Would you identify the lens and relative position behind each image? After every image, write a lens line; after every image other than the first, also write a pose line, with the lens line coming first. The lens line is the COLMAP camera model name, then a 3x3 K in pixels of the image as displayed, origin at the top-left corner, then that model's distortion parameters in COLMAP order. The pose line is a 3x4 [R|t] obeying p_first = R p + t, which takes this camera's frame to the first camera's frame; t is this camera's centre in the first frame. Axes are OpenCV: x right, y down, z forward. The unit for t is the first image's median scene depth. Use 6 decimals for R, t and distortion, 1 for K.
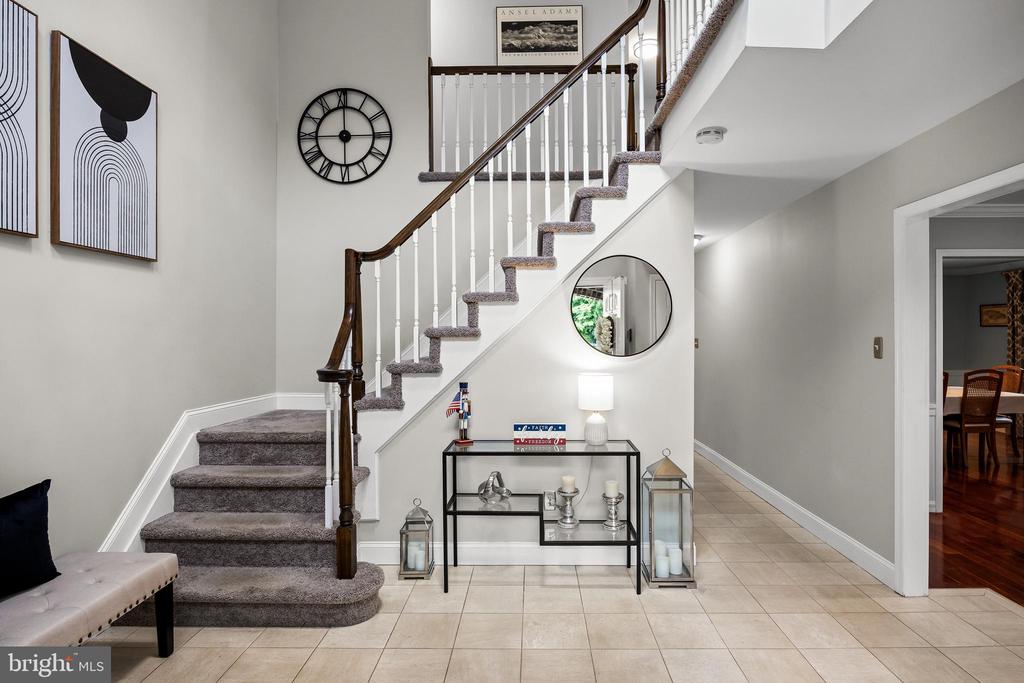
lens RADIAL K [[553.3, 0, 513.6], [0, 553.3, 337.6], [0, 0, 1]] dist [-0.003152, -0.000702]
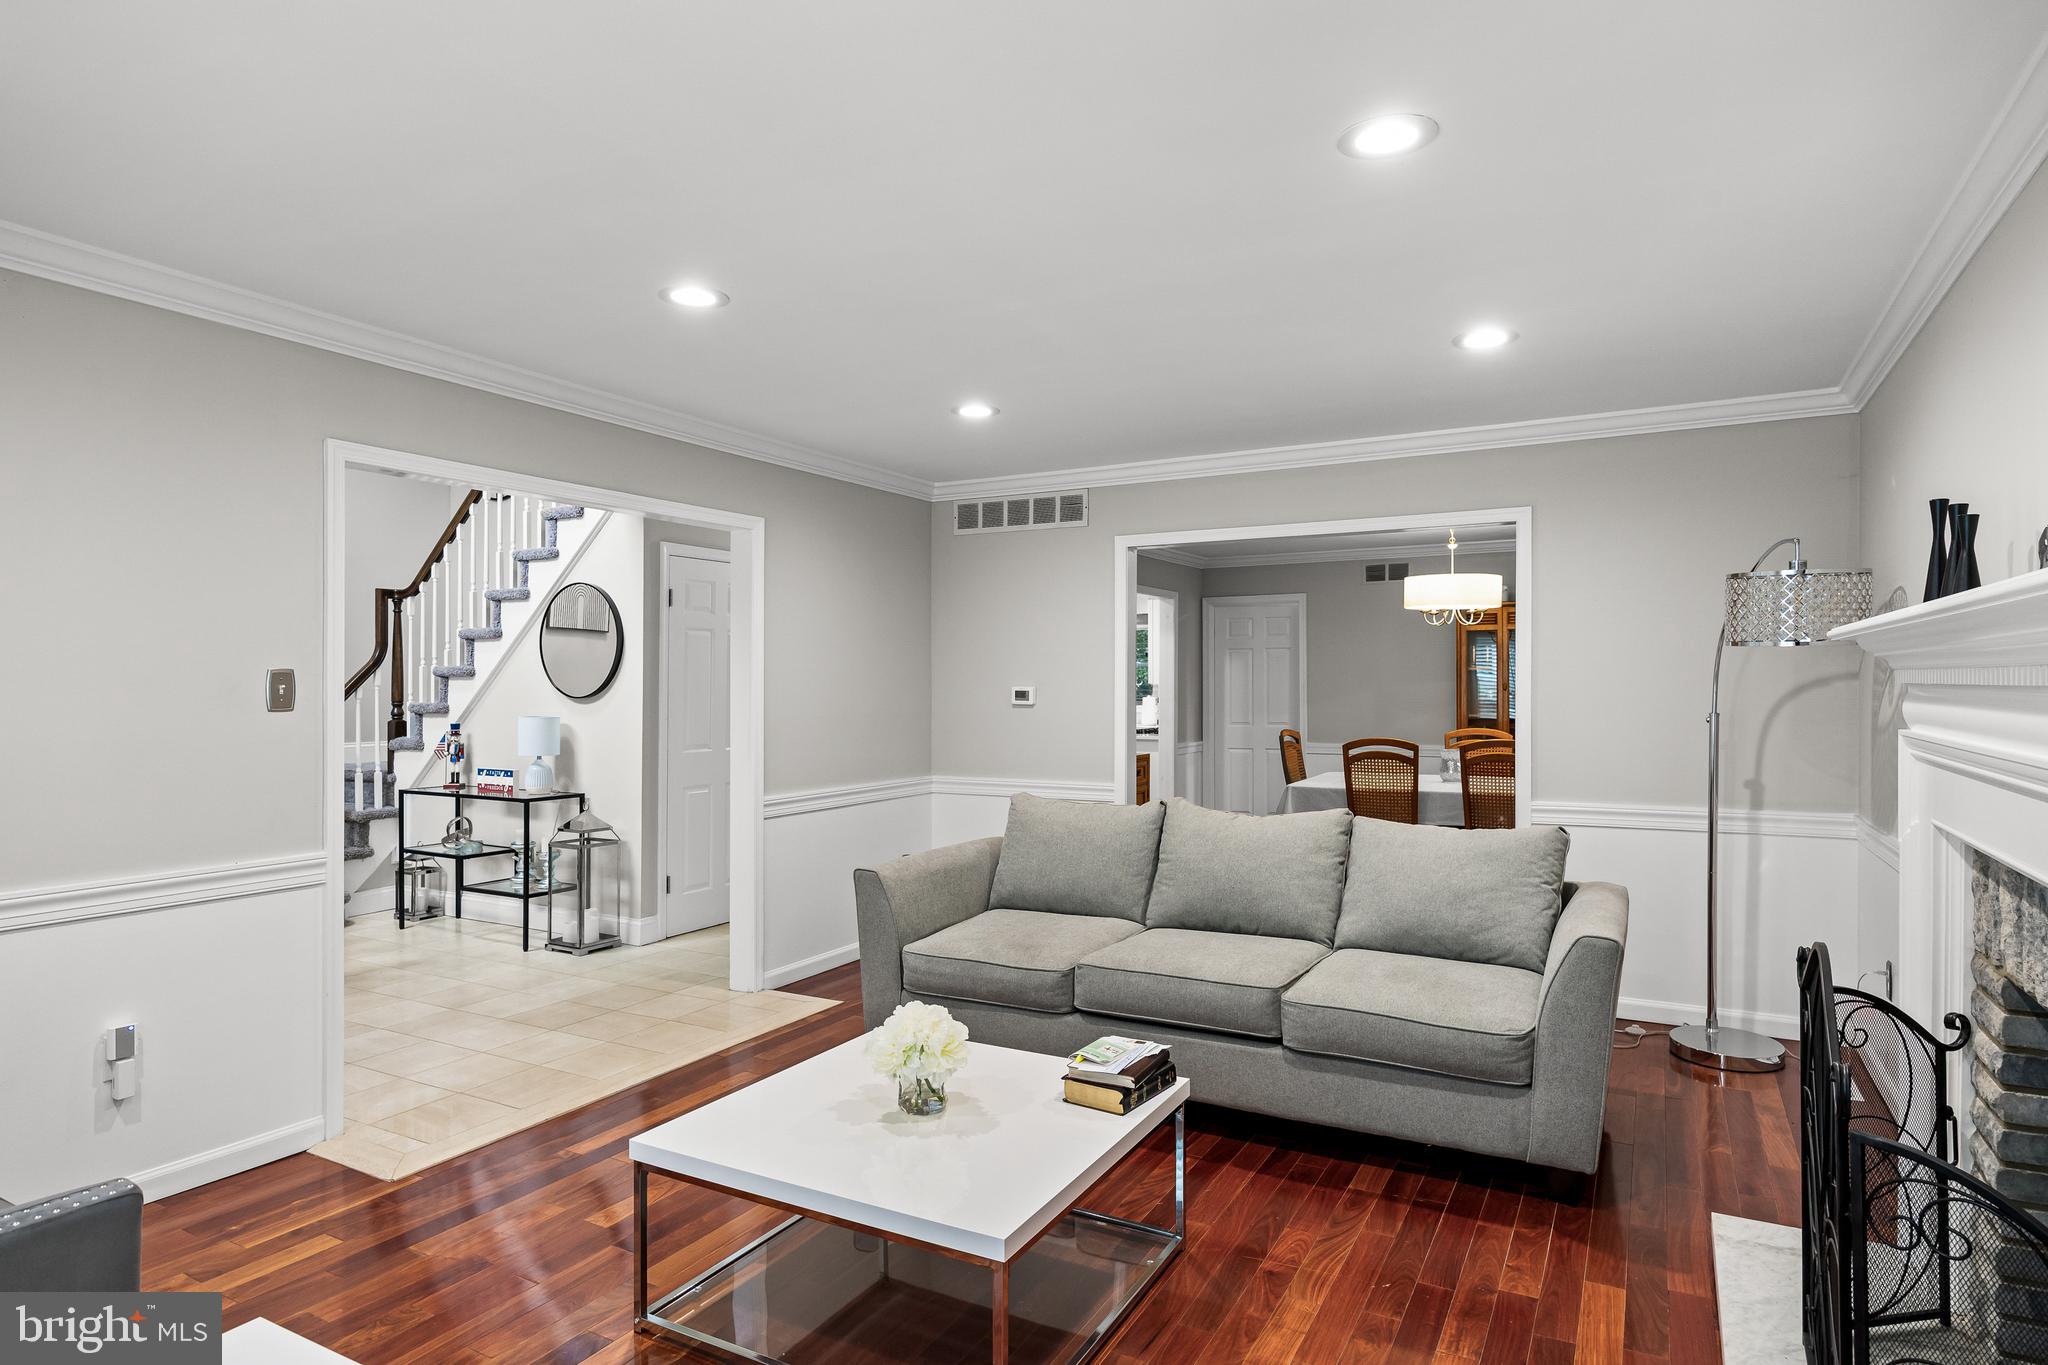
lens RADIAL K [[1167.5, 0, 1023.1], [0, 1167.5, 685.6], [0, 0, 1]] dist [-0.008651, -0.000923]
pose [[0.872239, 0.002092, -0.489076, 1.721079], [-0.005388, 0.999971, -0.005333, 0.020645], [0.489051, 0.007287, 0.872225, -0.271591]]
